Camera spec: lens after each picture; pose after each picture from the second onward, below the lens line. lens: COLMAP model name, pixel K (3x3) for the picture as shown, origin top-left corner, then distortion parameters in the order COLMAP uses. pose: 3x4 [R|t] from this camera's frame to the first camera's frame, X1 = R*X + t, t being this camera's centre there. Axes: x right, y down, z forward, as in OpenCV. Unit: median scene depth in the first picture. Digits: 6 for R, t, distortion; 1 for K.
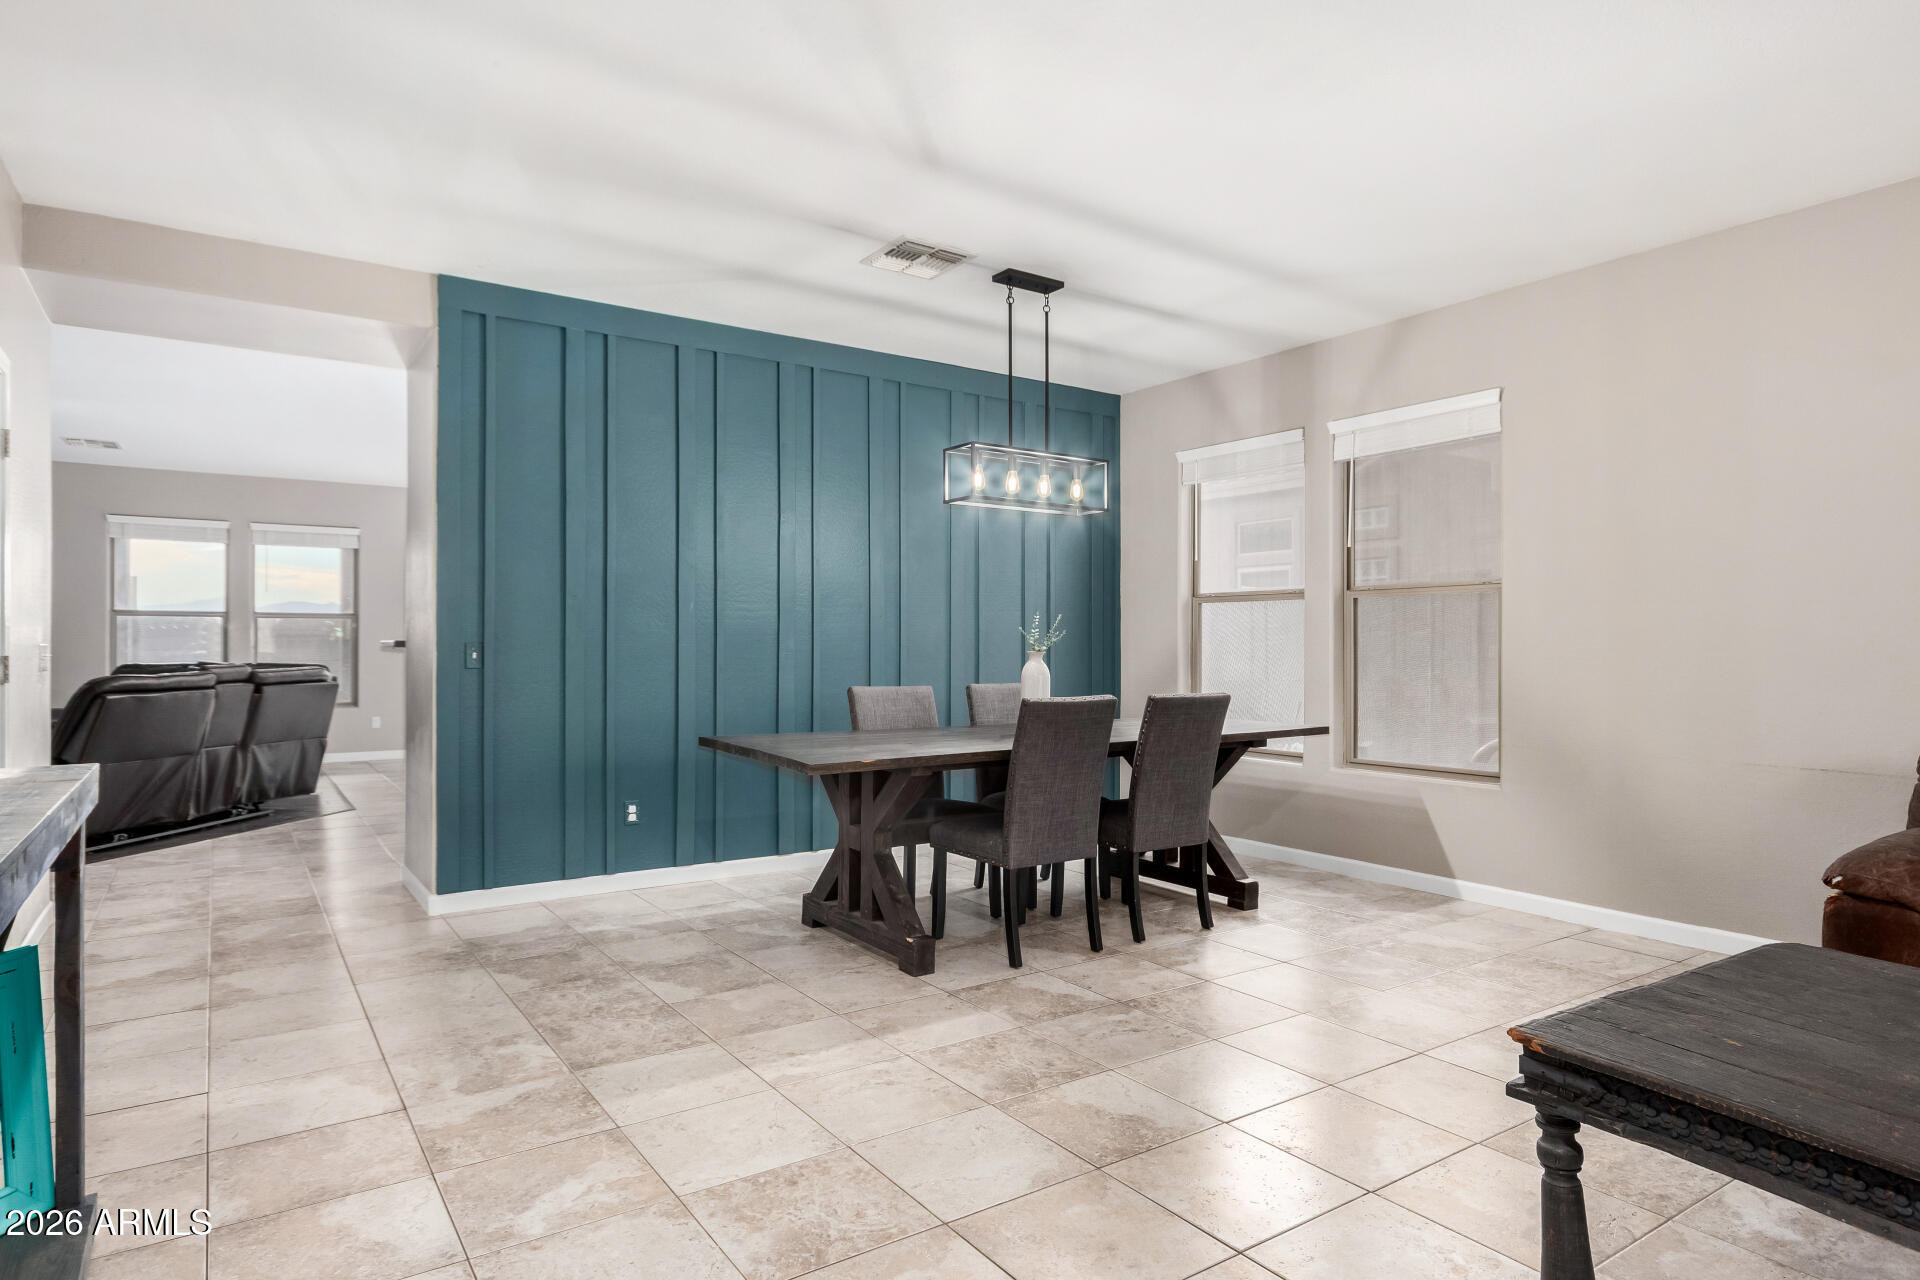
lens RADIAL K [[1091.0, 0, 961.5], [0, 1091.0, 642.9], [0, 0, 1]] dist [-0.009143, 0.000468]
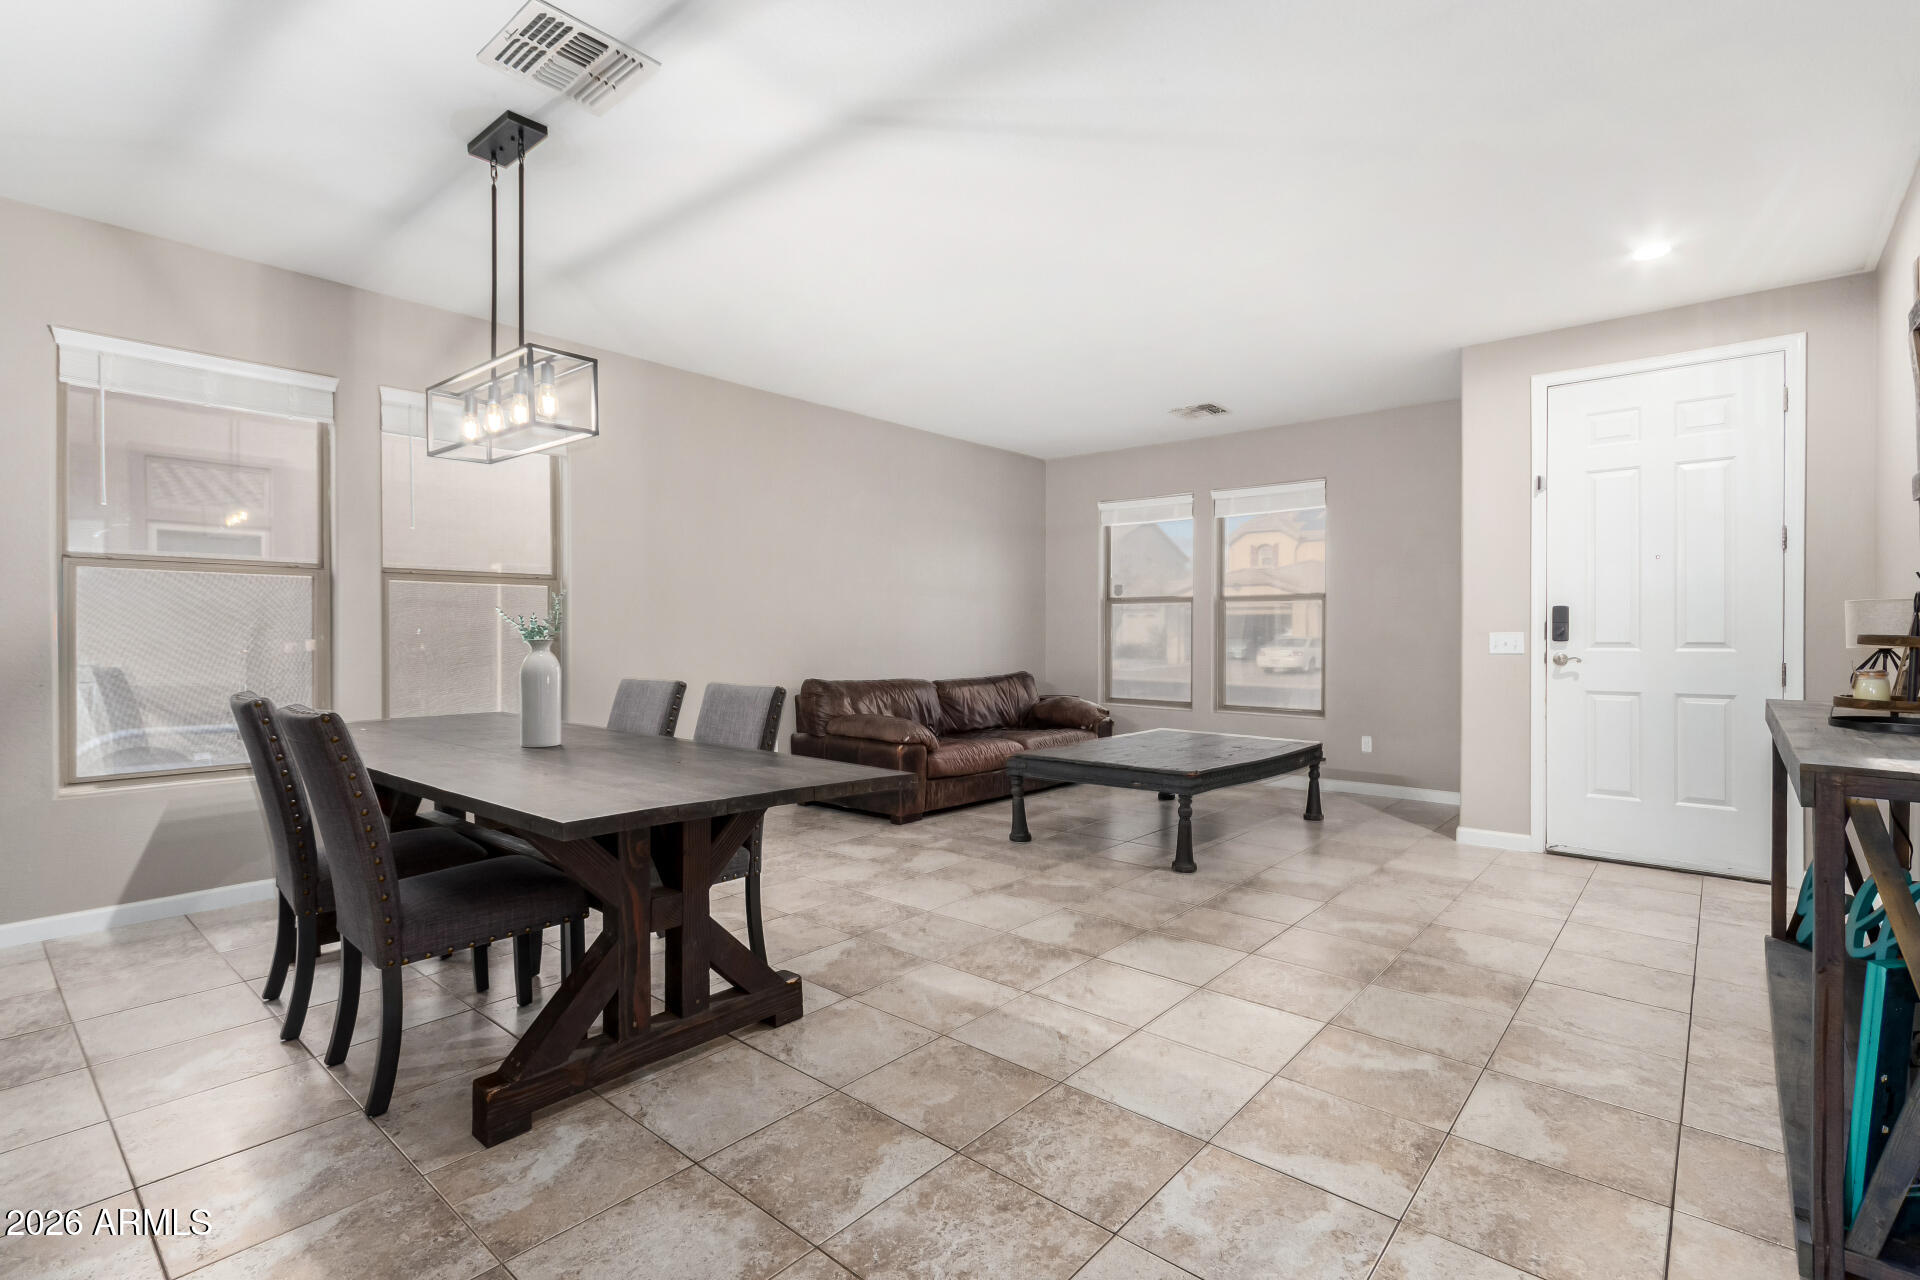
lens RADIAL K [[887.1, 0, 962.2], [0, 887.1, 635.4], [0, 0, 1]] dist [0.004949, -0.000244]
pose [[-0.254239, -0.006956, 0.967116, -0.868549], [-0.006716, 0.999963, 0.005427, -0.002886], [-0.967118, -0.005116, -0.254276, 1.212731]]
